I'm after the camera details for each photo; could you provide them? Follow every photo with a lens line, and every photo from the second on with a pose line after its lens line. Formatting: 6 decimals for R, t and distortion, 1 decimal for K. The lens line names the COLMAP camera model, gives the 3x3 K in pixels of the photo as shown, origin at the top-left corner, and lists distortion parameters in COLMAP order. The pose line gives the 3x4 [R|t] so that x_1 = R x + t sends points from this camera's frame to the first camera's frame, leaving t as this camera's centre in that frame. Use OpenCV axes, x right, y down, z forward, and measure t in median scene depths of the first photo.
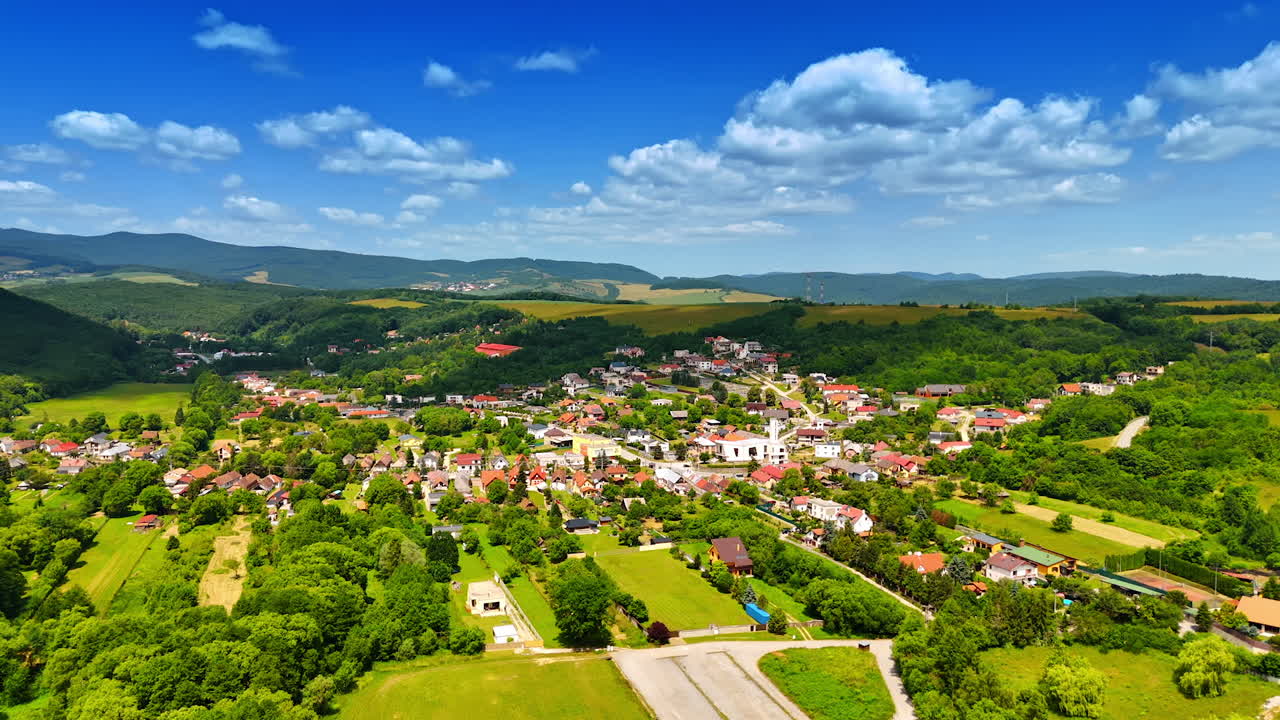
lens RADIAL K [[938.5, 0, 640.0], [0, 938.5, 360.0], [0, 0, 1]] dist [0.079307, -0.075599]
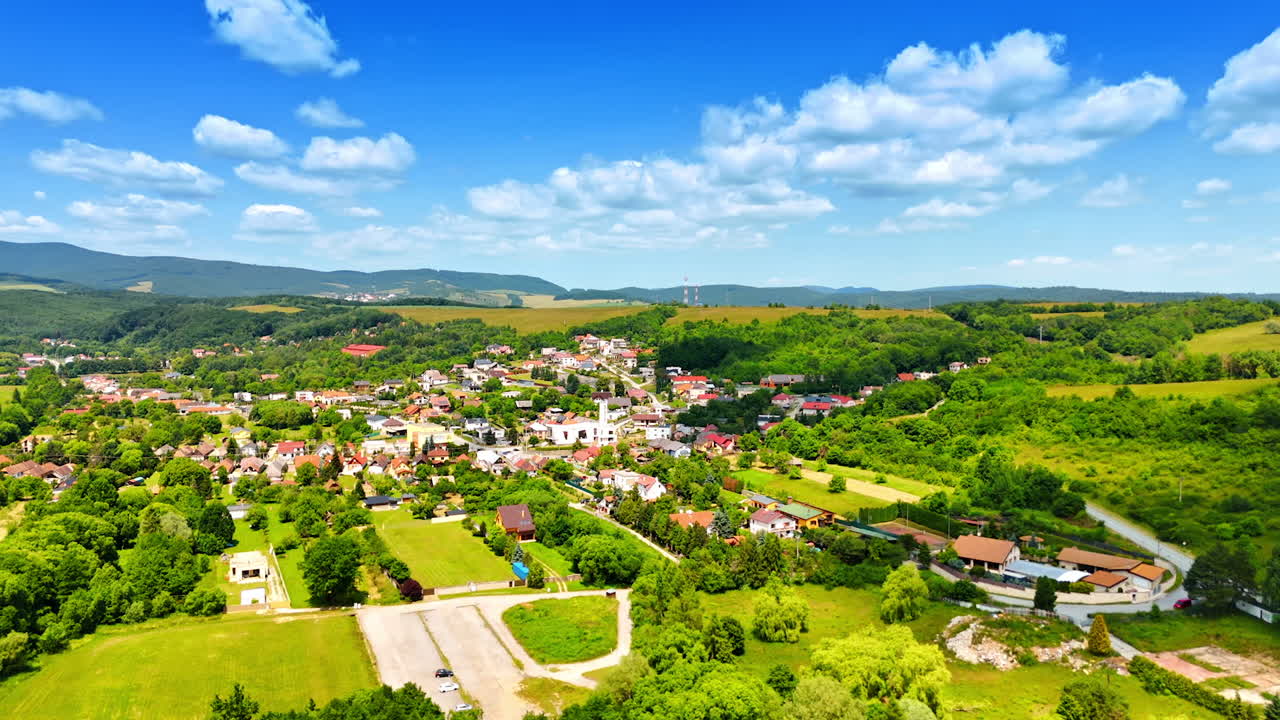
lens RADIAL K [[938.5, 0, 640.0], [0, 938.5, 360.0], [0, 0, 1]] dist [0.079307, -0.075599]
pose [[0.995695, -0.004822, 0.092567, 0.104087], [0.006183, 0.999877, -0.014418, 0.037687], [-0.092486, 0.014928, 0.995602, -0.014755]]
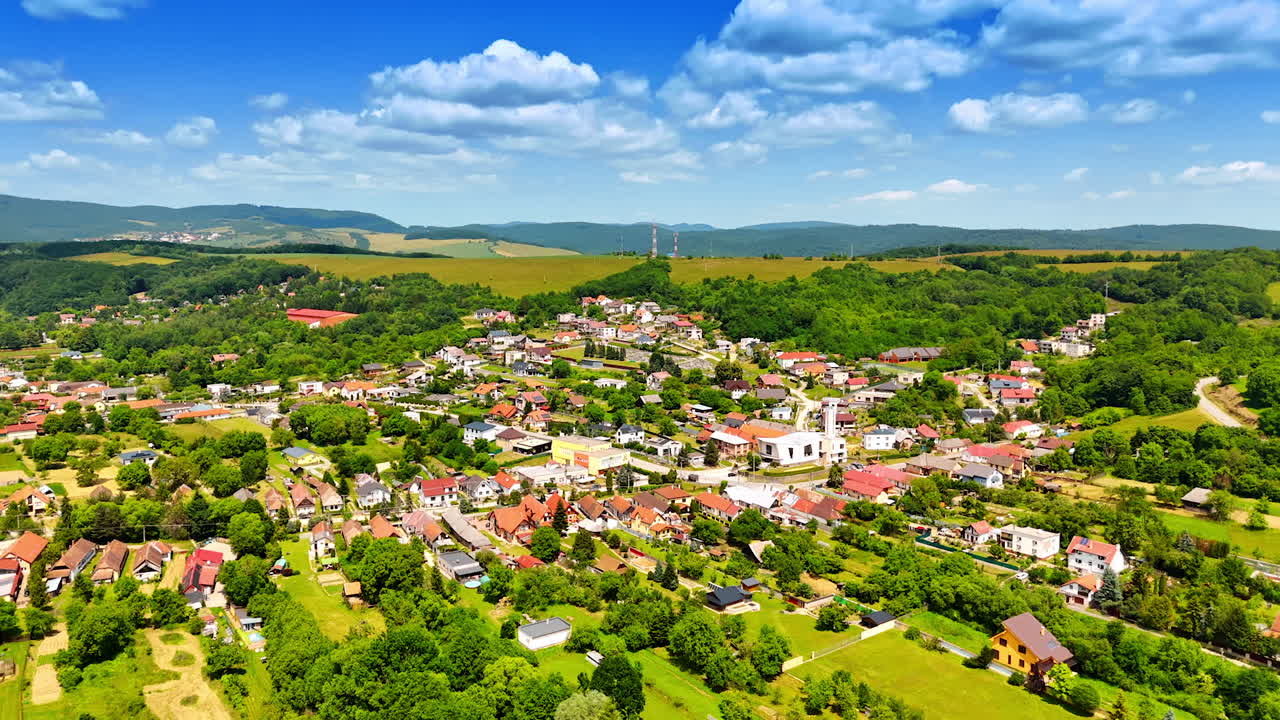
lens RADIAL K [[938.5, 0, 640.0], [0, 938.5, 360.0], [0, 0, 1]] dist [0.079307, -0.075599]
pose [[0.961188, -0.040664, 0.272882, -0.270137], [0.026136, 0.998051, 0.056668, -0.032118], [-0.274655, -0.047336, 0.960377, 0.329402]]
